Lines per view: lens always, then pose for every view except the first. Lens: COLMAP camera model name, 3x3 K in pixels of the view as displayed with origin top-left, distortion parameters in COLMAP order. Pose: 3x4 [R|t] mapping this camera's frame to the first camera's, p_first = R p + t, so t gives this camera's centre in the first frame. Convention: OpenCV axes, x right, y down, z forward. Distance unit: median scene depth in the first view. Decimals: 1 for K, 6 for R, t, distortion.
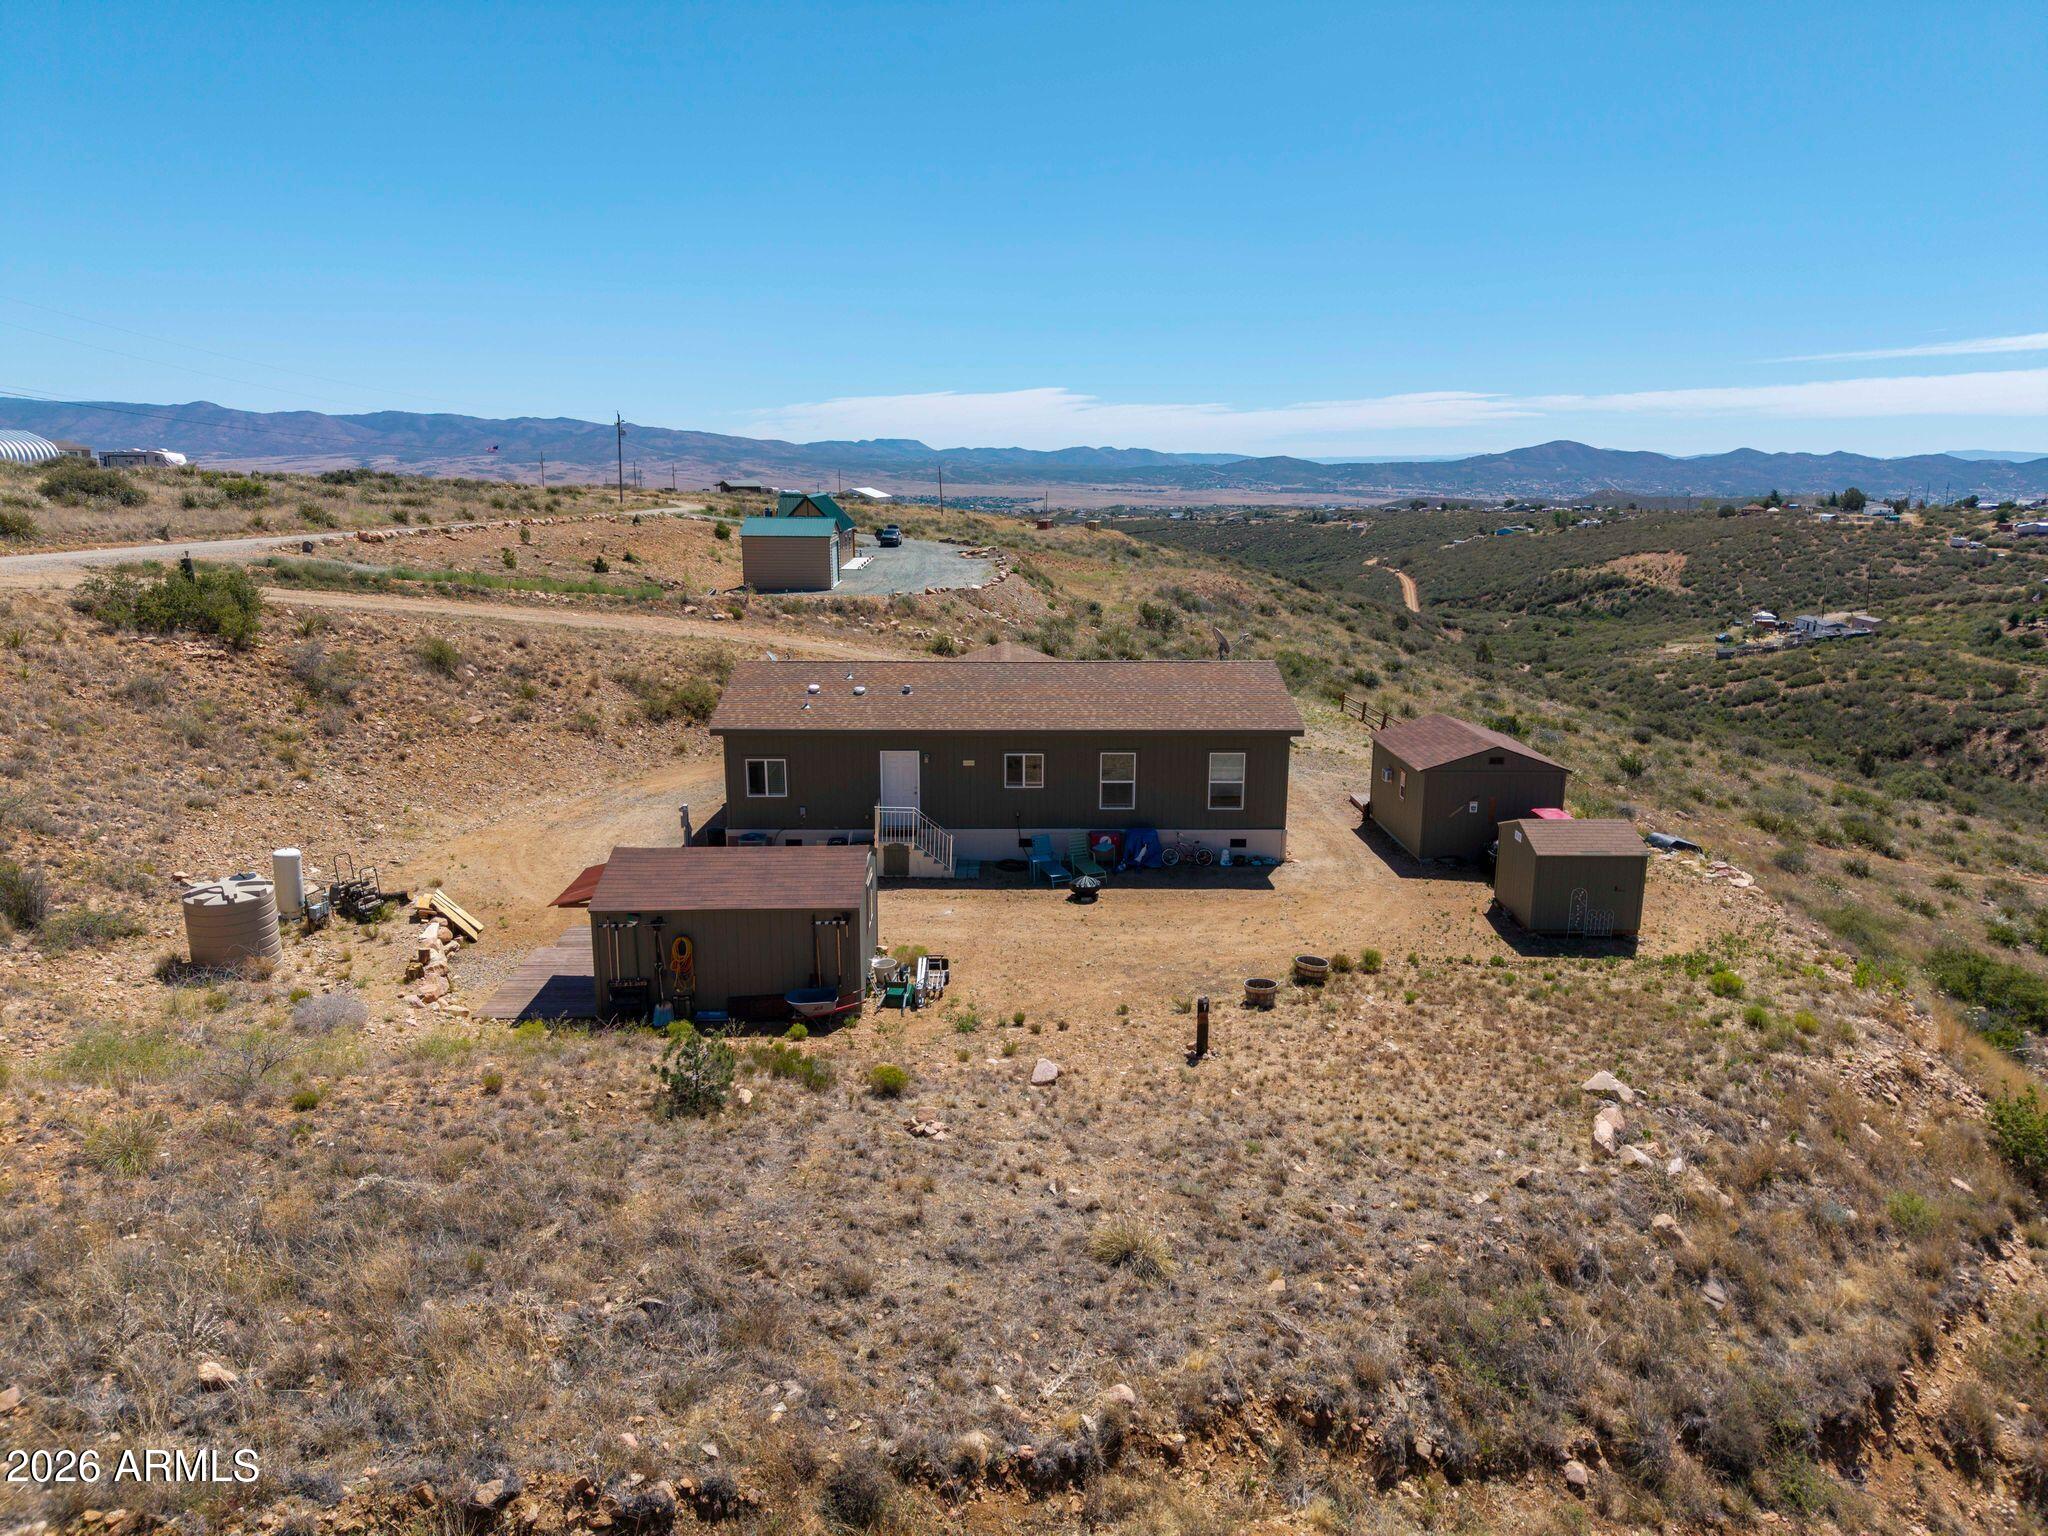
lens RADIAL K [[1374.9, 0, 1024.7], [0, 1374.9, 755.6], [0, 0, 1]] dist [0.017232, -0.015630]
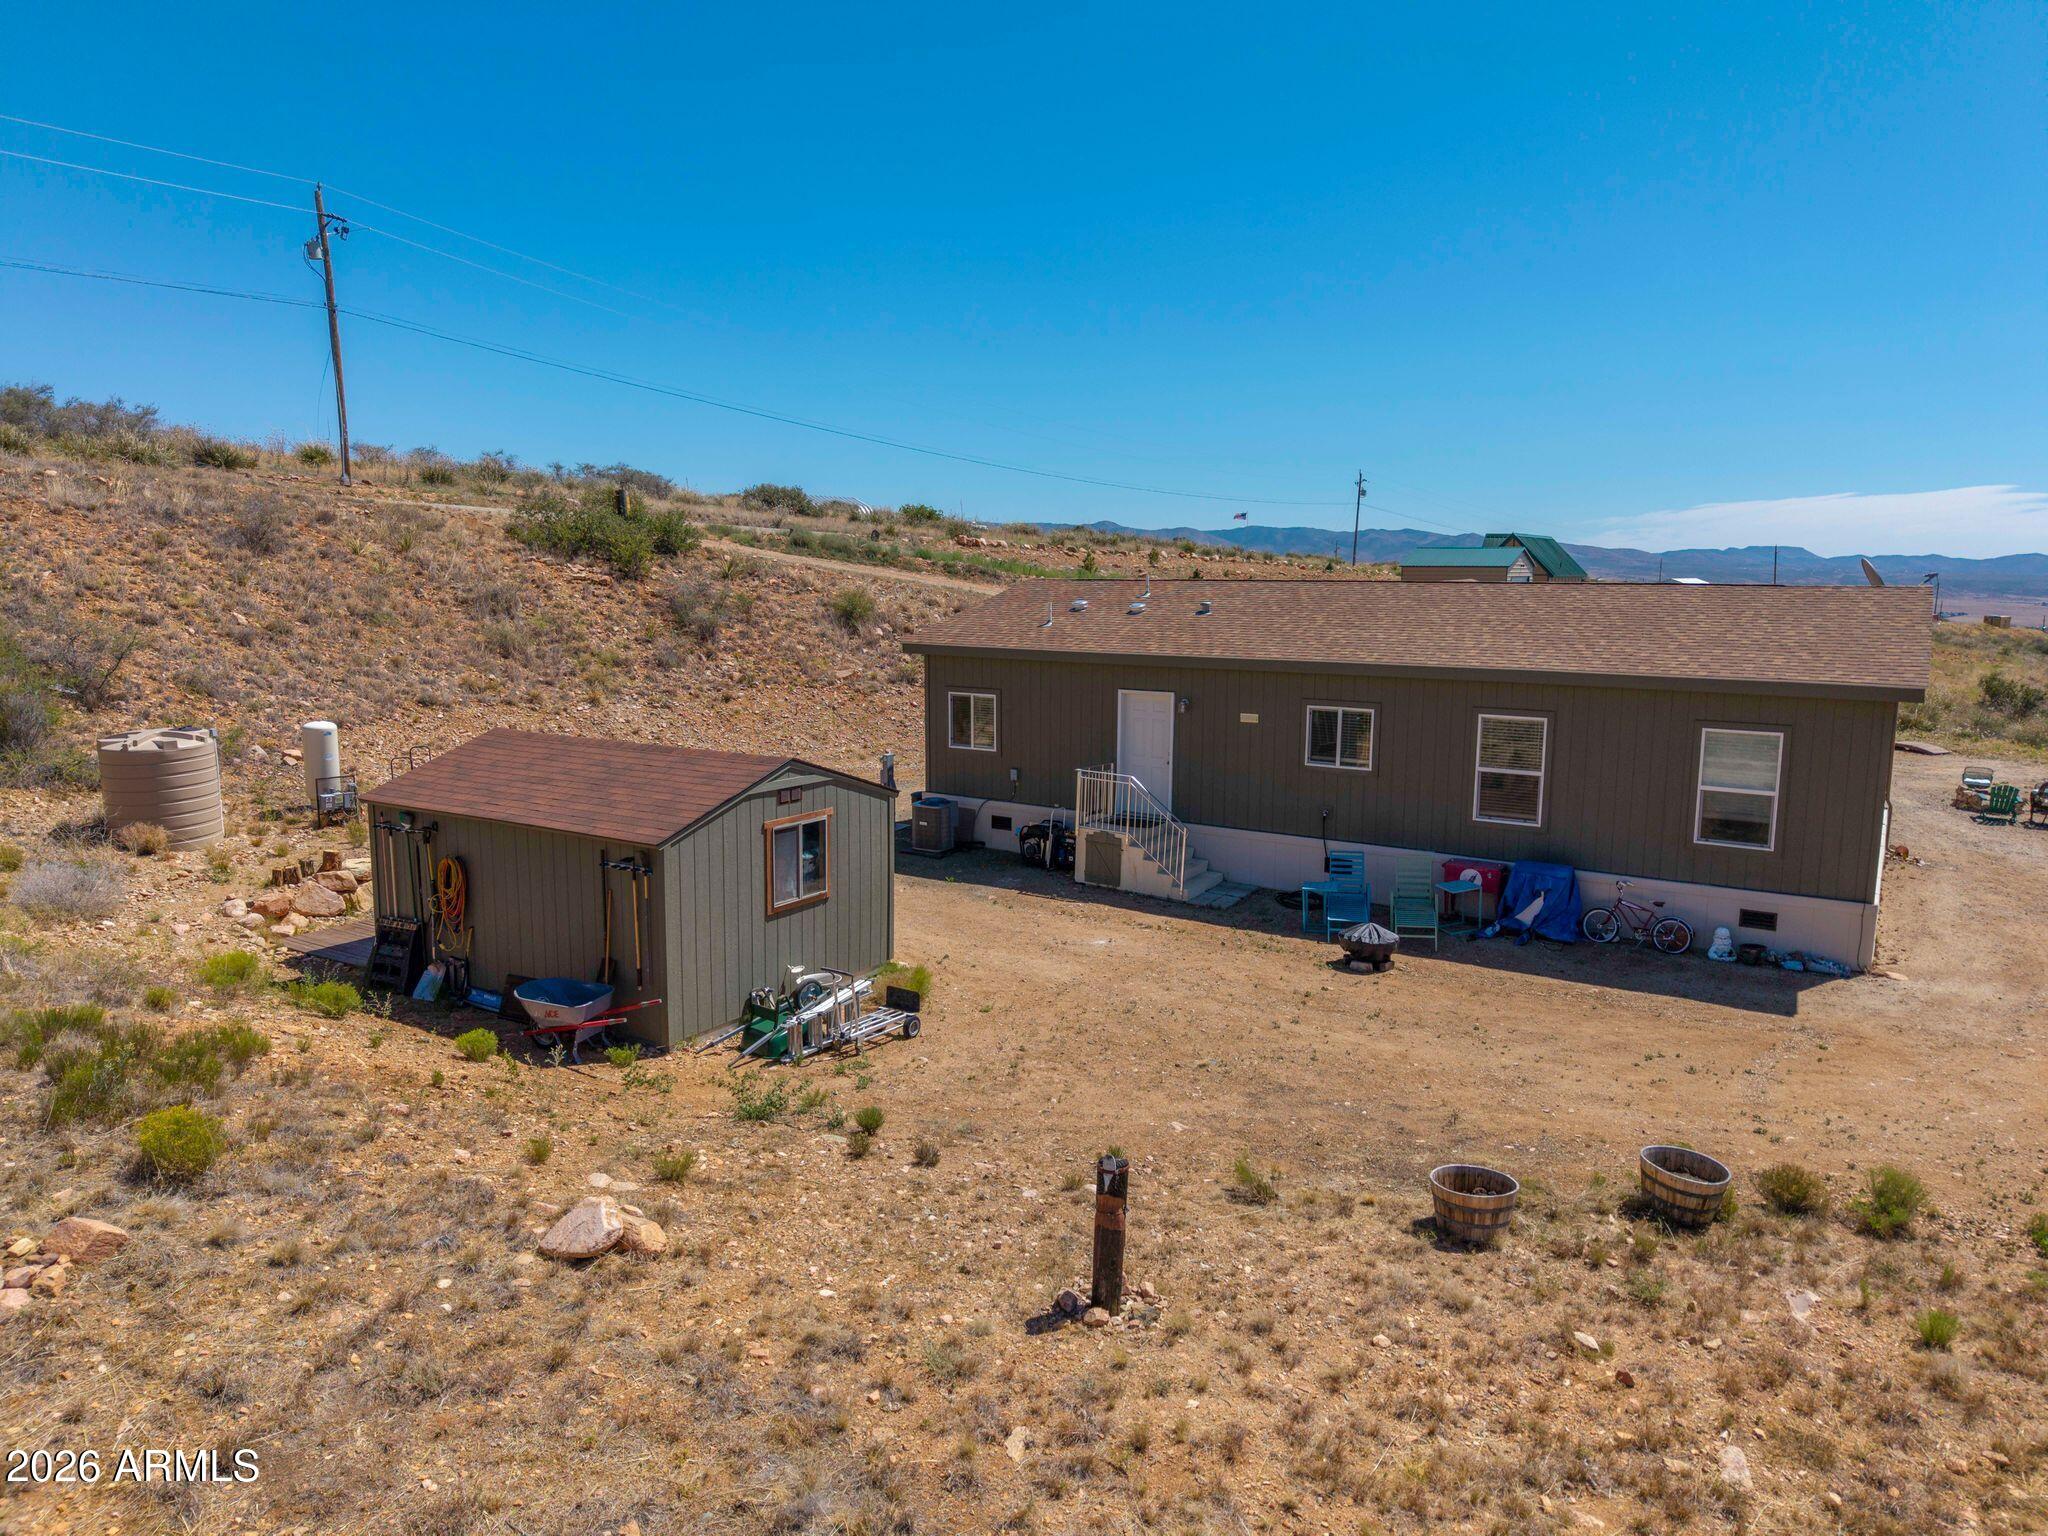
lens RADIAL K [[1374.9, 0, 1035.2], [0, 1374.9, 769.5], [0, 0, 1]] dist [0.017232, -0.015630]
pose [[0.834799, 0.081966, -0.544420, 0.213468], [-0.120440, 0.992092, -0.035314, 0.061529], [0.537220, 0.095050, 0.838069, 0.464595]]
